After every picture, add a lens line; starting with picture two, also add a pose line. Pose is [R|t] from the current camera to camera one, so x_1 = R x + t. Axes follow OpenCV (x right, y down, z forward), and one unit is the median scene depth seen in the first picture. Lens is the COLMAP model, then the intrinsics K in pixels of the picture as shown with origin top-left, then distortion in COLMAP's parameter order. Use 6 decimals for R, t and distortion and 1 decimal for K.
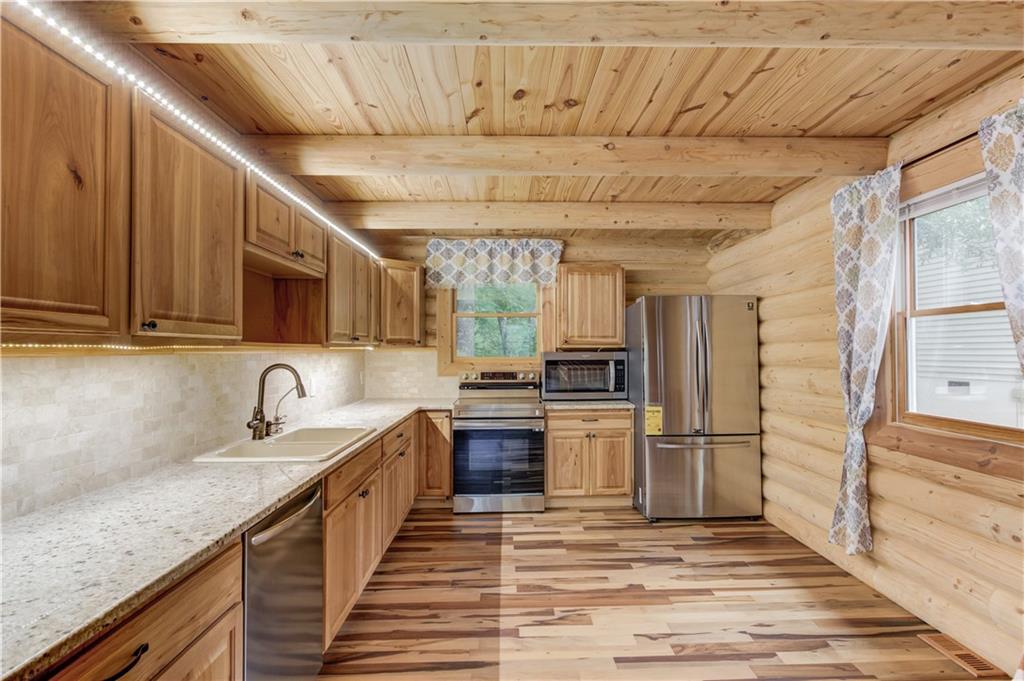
lens RADIAL K [[498.8, 0, 519.6], [0, 498.8, 338.9], [0, 0, 1]] dist [0.002256, -0.000100]
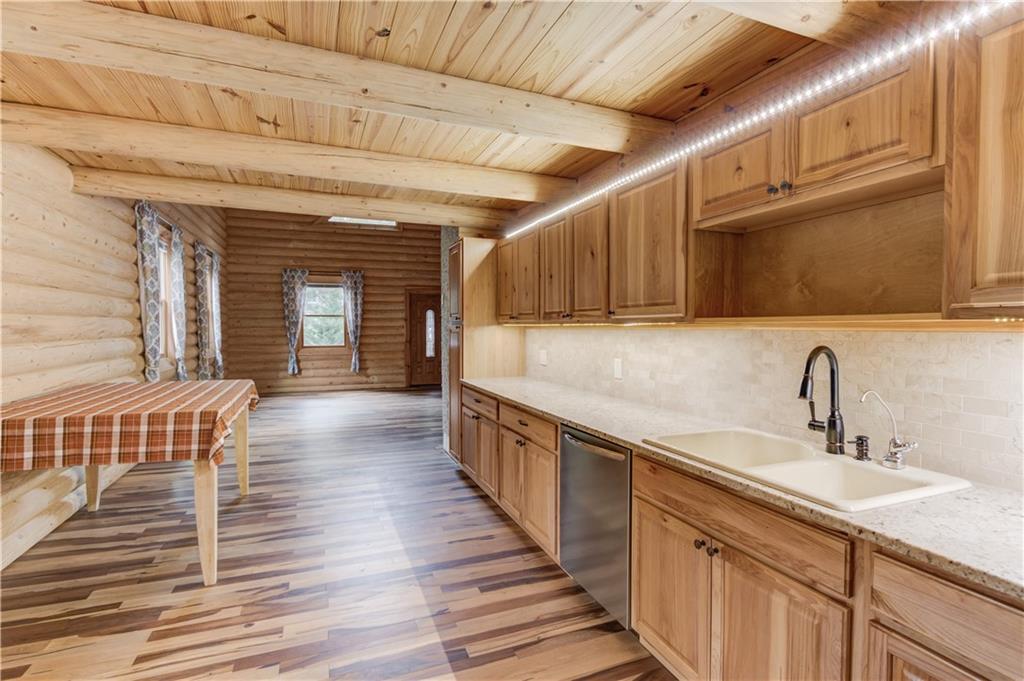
lens RADIAL K [[498.8, 0, 519.6], [0, 498.8, 338.9], [0, 0, 1]] dist [0.002256, -0.000100]
pose [[-0.936229, 0.011414, -0.351206, 0.188985], [0.010810, 0.999935, 0.003681, 0.046756], [0.351225, -0.000350, -0.936291, 2.083087]]
